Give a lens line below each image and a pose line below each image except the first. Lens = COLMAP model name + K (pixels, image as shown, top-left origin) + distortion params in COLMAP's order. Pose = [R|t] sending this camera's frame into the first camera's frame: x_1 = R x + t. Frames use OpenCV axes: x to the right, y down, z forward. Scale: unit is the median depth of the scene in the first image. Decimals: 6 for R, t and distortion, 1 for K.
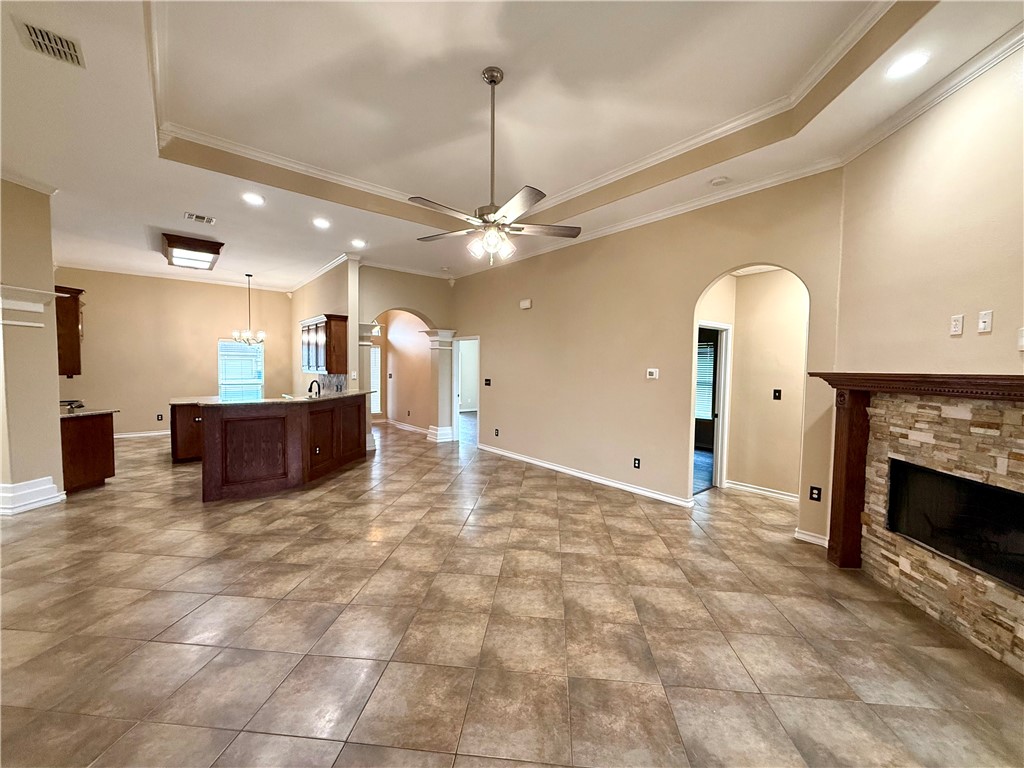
lens RADIAL K [[409.4, 0, 510.6], [0, 409.4, 384.3], [0, 0, 1]] dist [-0.000633, -0.000152]
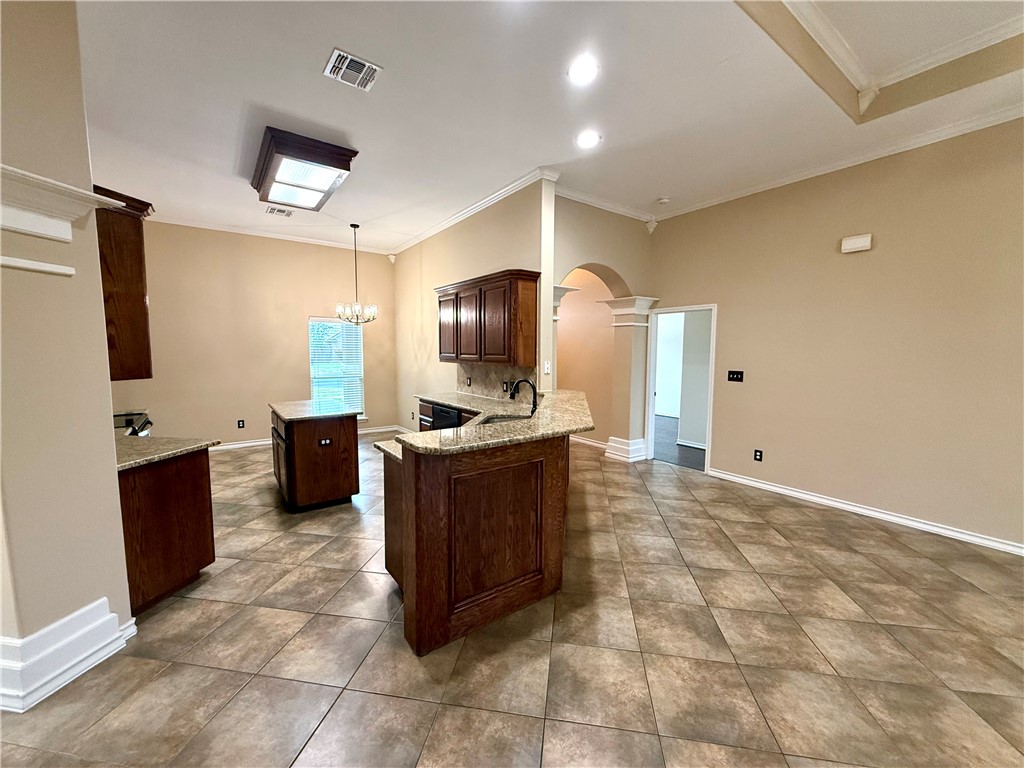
lens RADIAL K [[413.5, 0, 512.0], [0, 413.5, 384.0], [0, 0, 1]] dist [0.000383, -0.000138]
pose [[0.997815, -0.004165, -0.065935, -0.441416], [0.006817, 0.999174, 0.040055, -0.025516], [0.065714, -0.040417, 0.997020, 0.400259]]
